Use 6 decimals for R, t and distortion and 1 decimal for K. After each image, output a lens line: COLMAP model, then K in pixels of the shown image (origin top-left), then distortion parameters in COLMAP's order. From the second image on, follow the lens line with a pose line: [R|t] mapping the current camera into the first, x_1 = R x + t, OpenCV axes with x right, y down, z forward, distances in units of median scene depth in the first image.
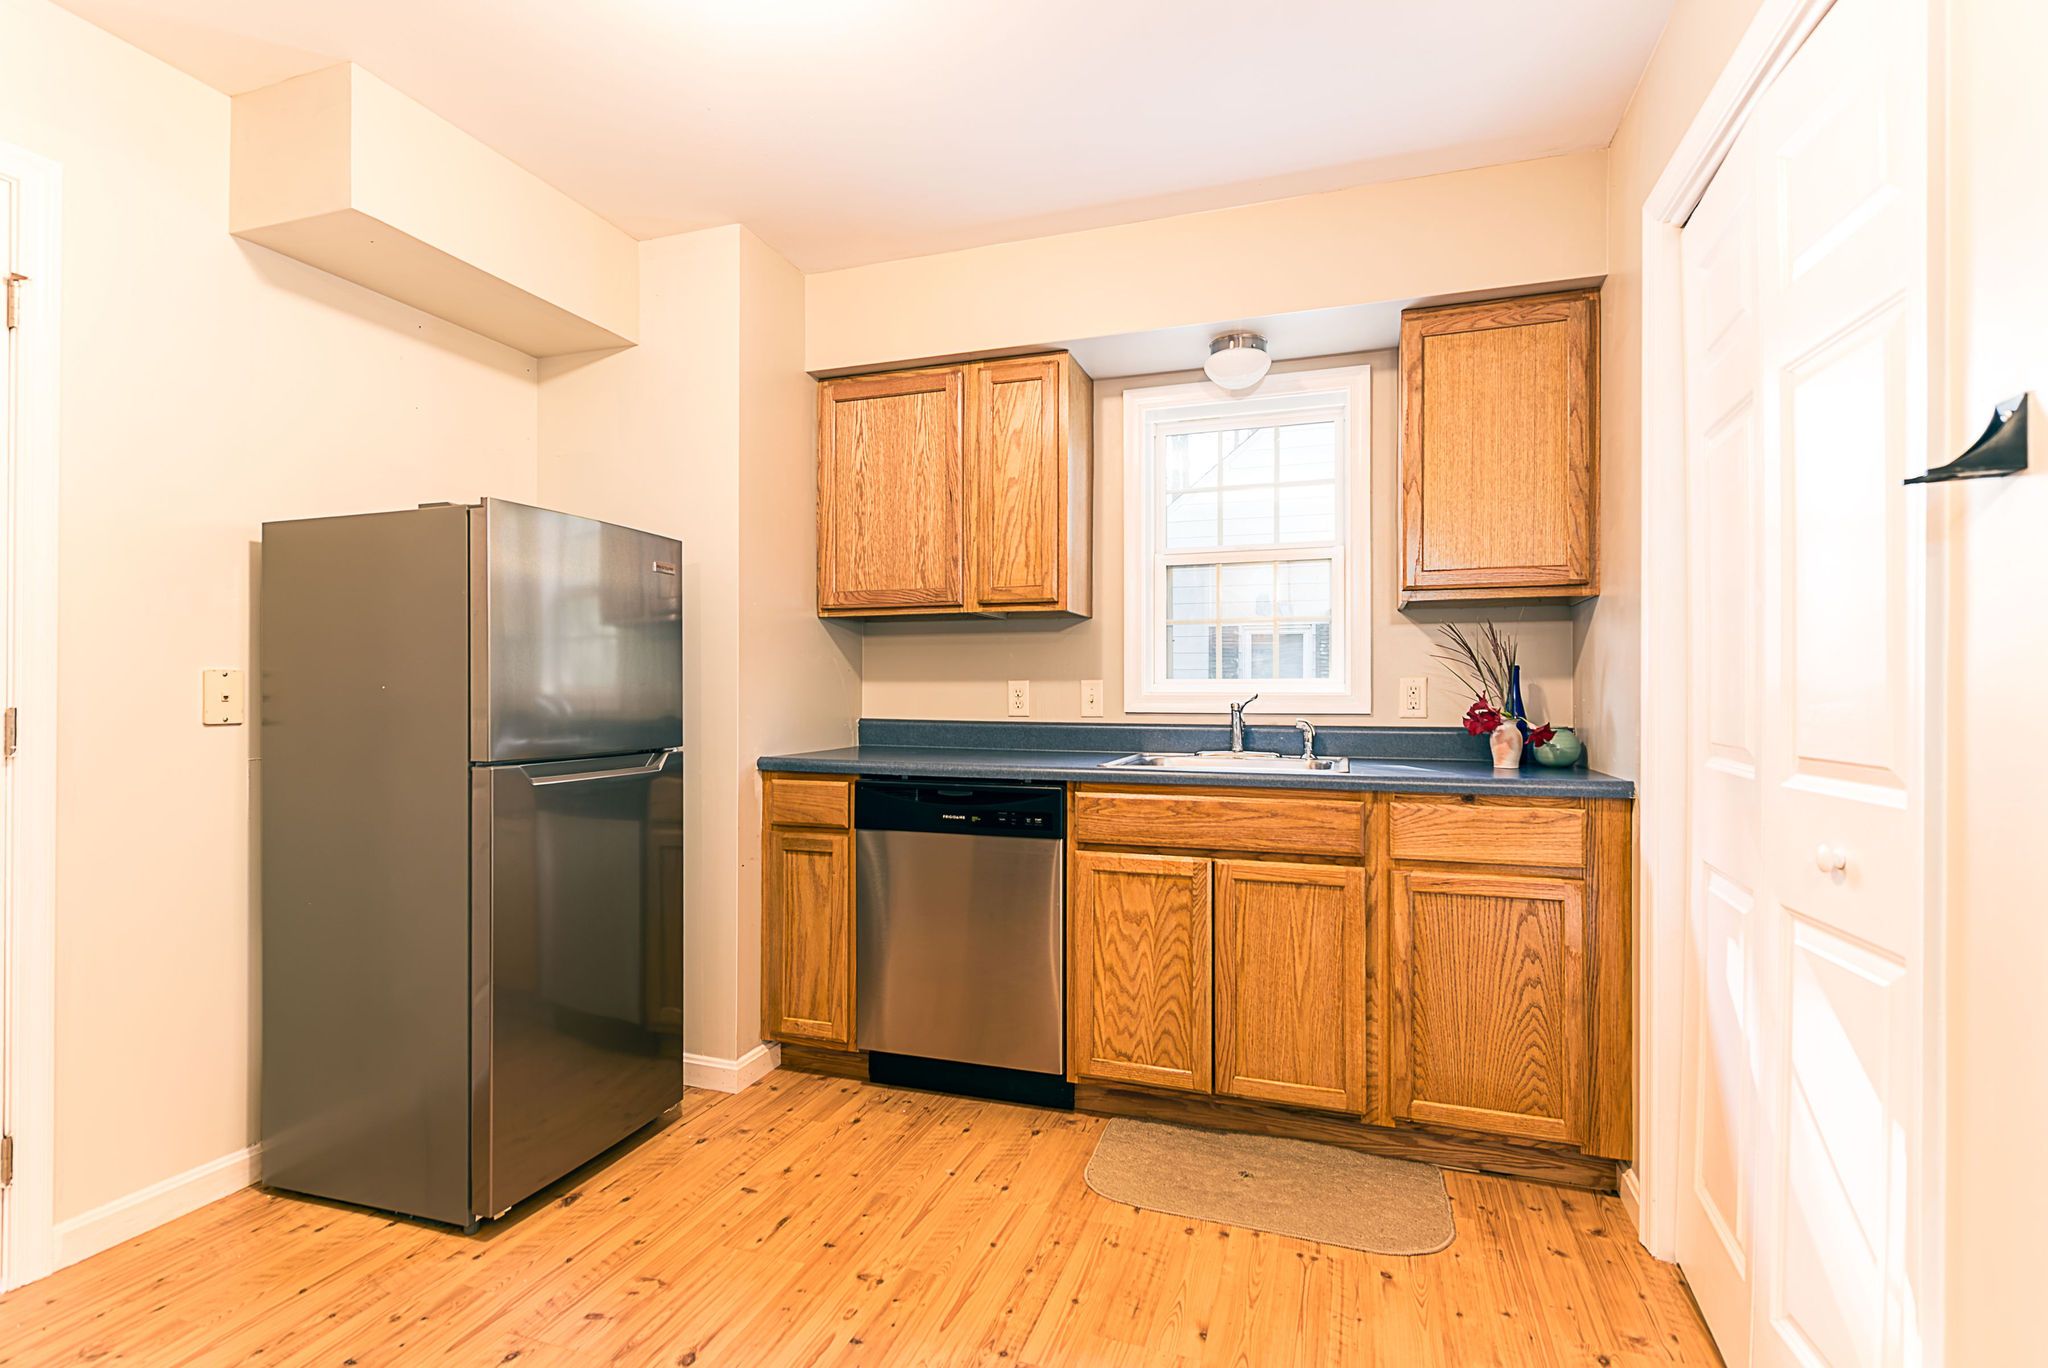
lens RADIAL K [[948.2, 0, 1024.0], [0, 948.2, 684.0], [0, 0, 1]] dist [0.005537, -0.000399]
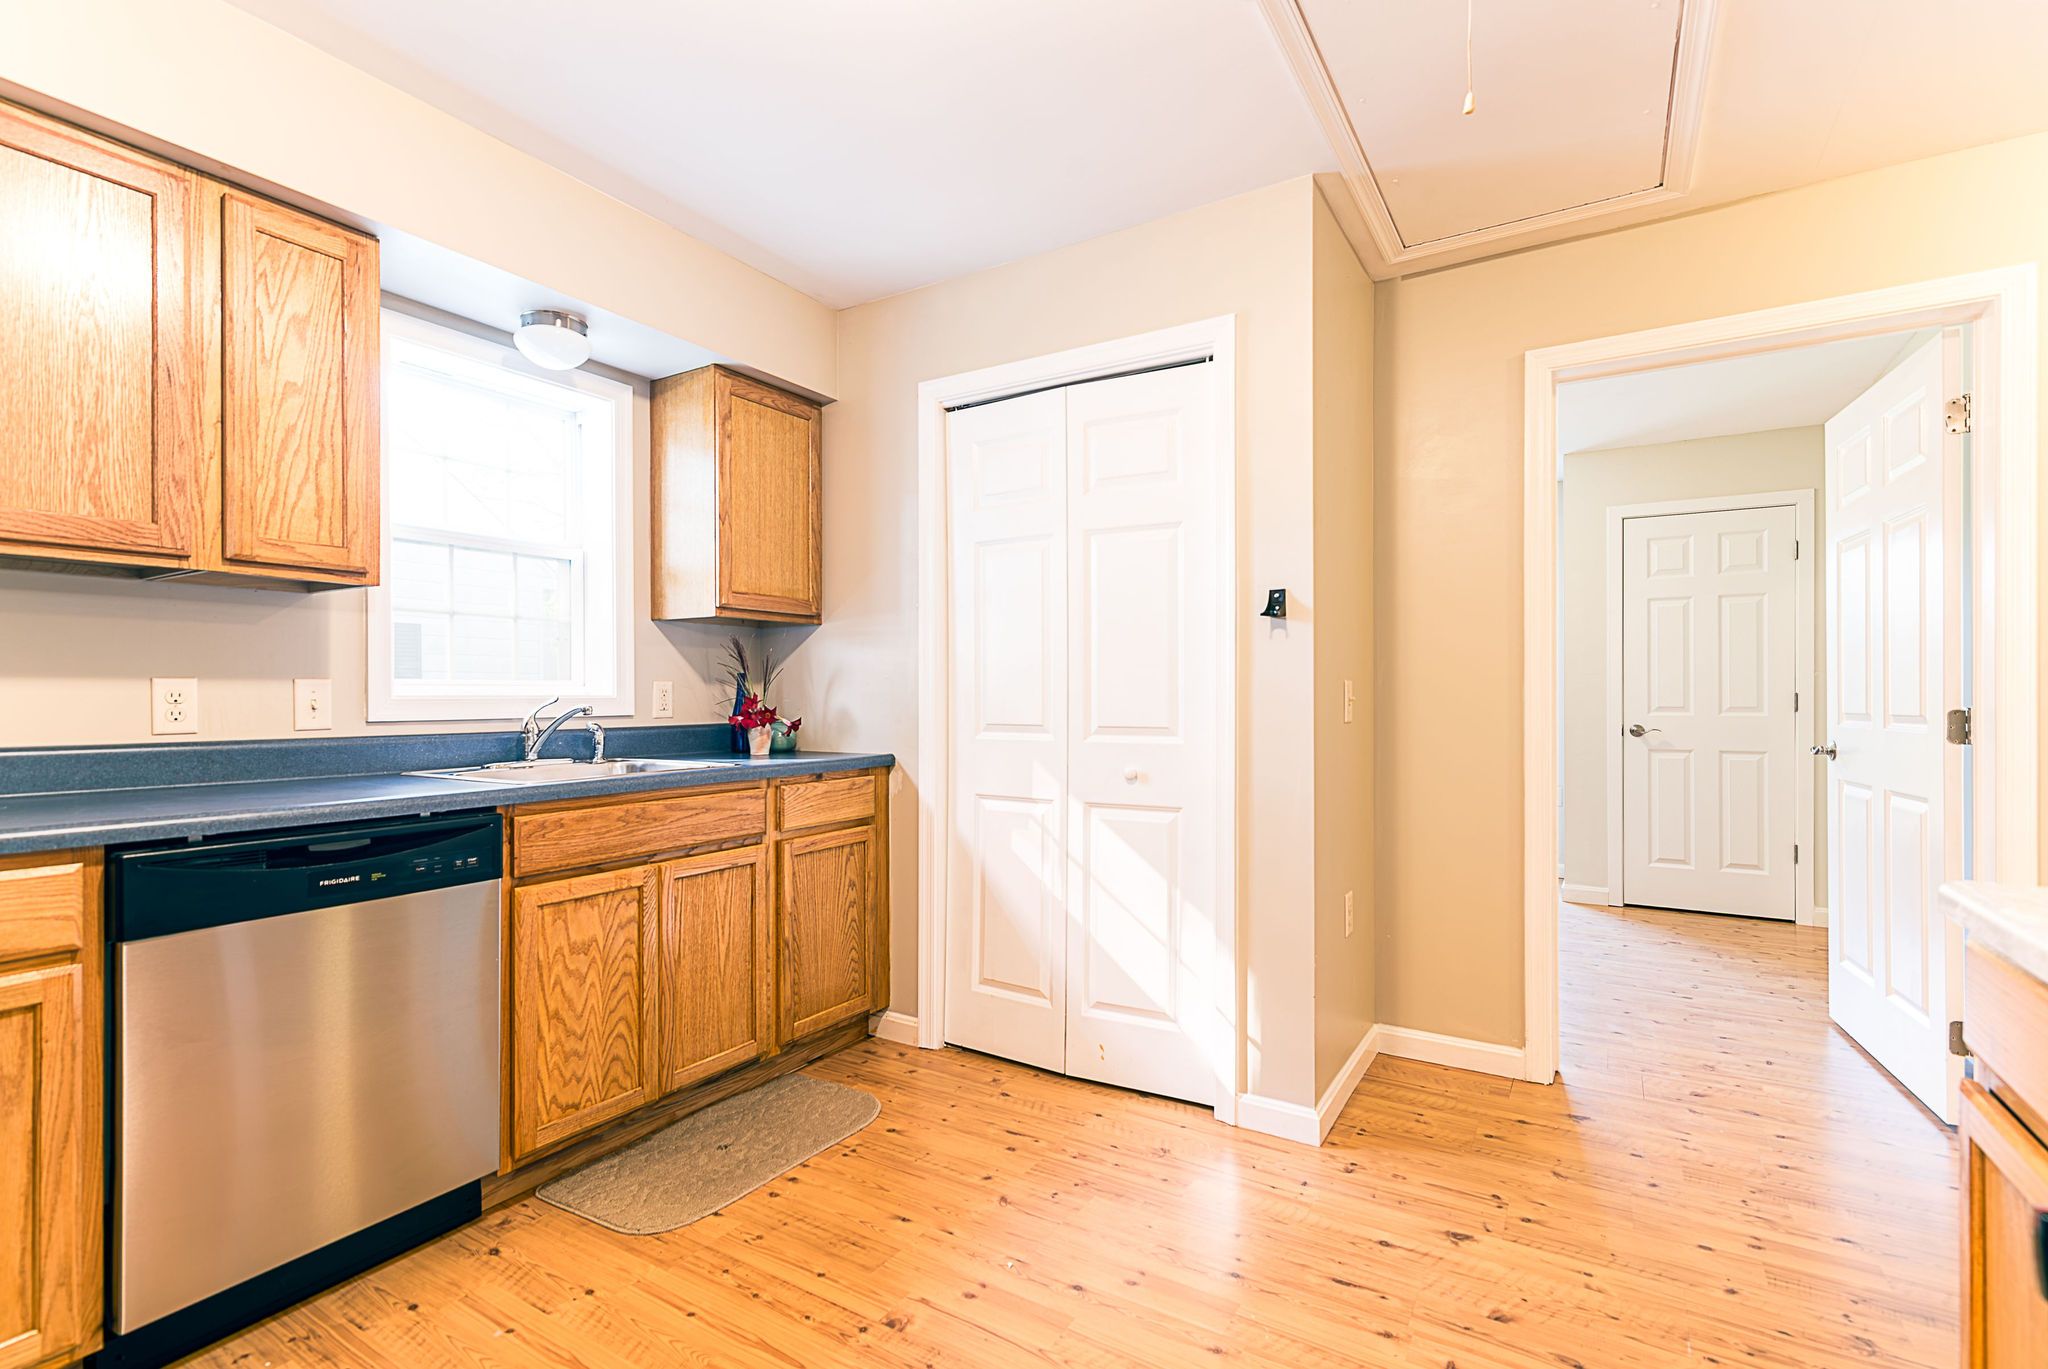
lens RADIAL K [[936.8, 0, 1017.4], [0, 936.8, 689.6], [0, 0, 1]] dist [0.000735, -0.000380]
pose [[0.227537, 0.003825, 0.973762, -0.656555], [-0.006147, 0.999978, -0.002492, 0.002781], [-0.973750, -0.005419, 0.227555, 0.402733]]
